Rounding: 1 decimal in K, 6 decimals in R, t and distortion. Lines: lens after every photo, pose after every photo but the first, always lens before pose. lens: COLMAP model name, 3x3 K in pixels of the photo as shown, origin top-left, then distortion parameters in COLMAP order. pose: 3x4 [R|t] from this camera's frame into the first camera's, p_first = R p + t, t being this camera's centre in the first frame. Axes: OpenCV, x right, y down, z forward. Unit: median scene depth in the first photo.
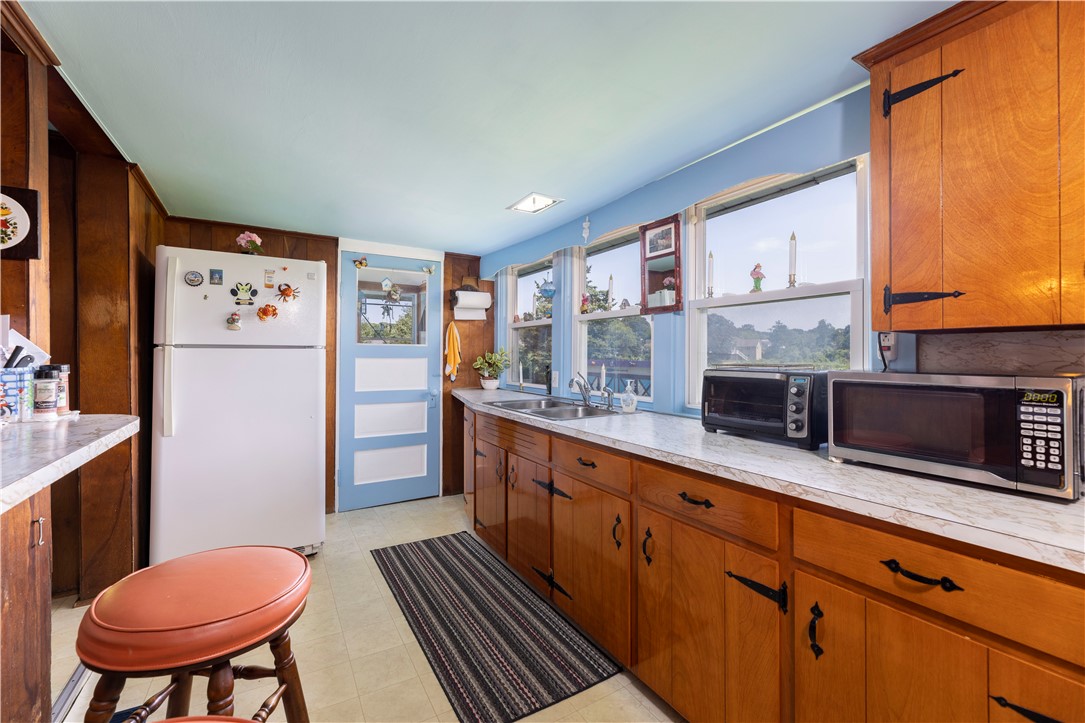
lens RADIAL K [[436.3, 0, 532.9], [0, 436.3, 354.5], [0, 0, 1]] dist [0.002398, -0.000496]
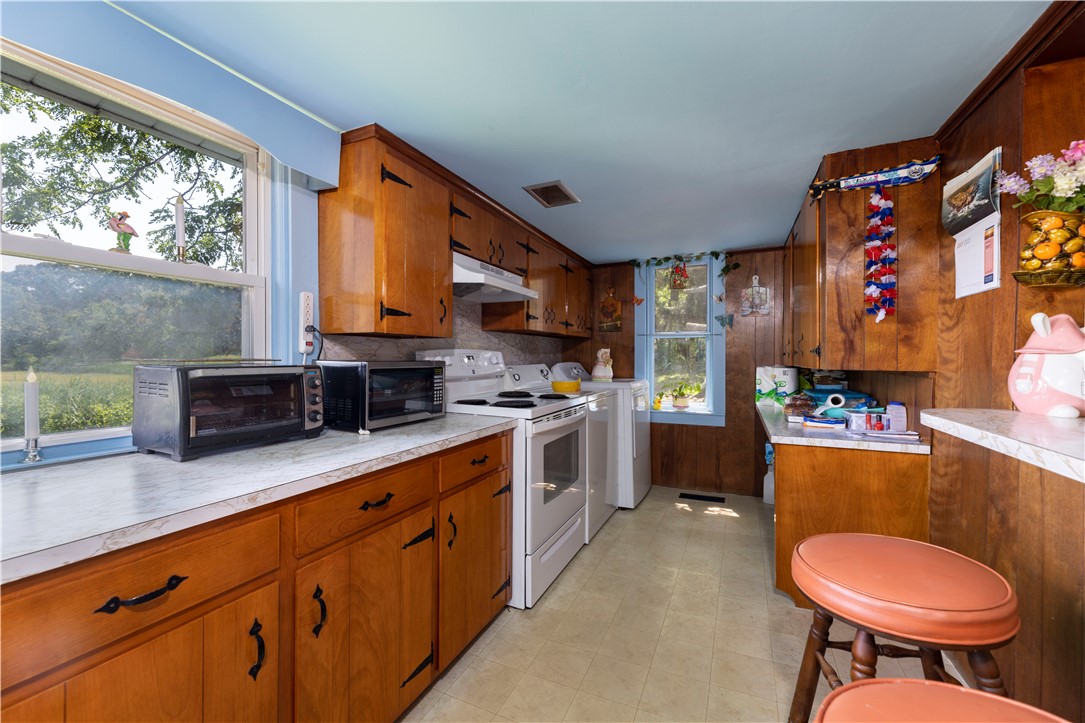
lens RADIAL K [[436.3, 0, 540.2], [0, 436.3, 359.6], [0, 0, 1]] dist [0.002398, -0.000496]
pose [[-0.554922, -0.011129, 0.831828, -0.642693], [-0.007164, 0.999937, 0.008598, 0.016612], [-0.831872, -0.001188, -0.554967, 1.309374]]
